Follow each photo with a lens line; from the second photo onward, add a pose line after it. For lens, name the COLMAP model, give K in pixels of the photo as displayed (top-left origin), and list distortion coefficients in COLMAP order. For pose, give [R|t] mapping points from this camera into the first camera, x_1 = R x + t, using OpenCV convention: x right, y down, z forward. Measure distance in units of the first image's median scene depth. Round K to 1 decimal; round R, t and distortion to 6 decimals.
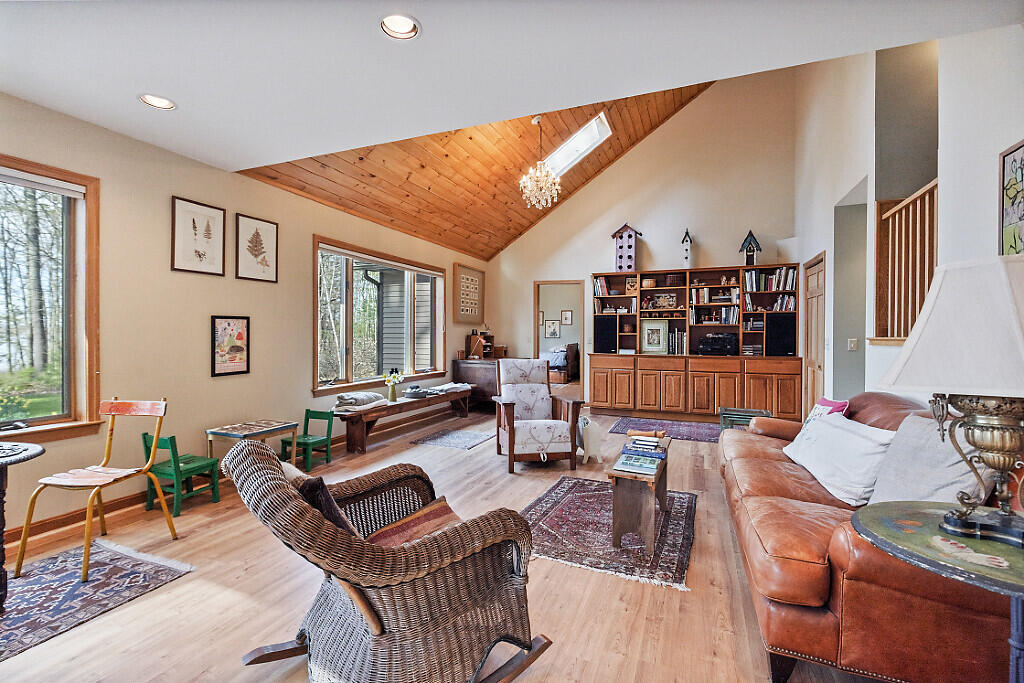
lens RADIAL K [[460.4, 0, 505.7], [0, 460.4, 335.4], [0, 0, 1]] dist [0.001528, 0.000436]
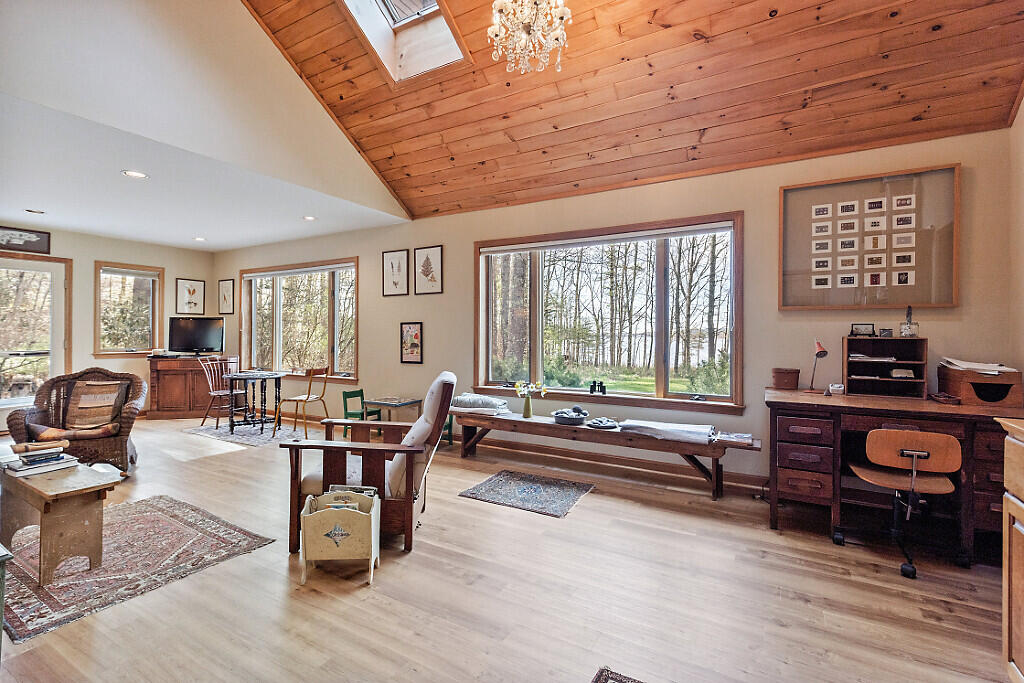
lens RADIAL K [[460.4, 0, 507.5], [0, 460.4, 338.1], [0, 0, 1]] dist [0.001528, 0.000436]
pose [[-0.128757, -0.004125, -0.991668, 0.460605], [-0.010053, 0.999945, -0.002855, 0.004911], [0.991625, 0.009602, -0.128791, 0.875003]]
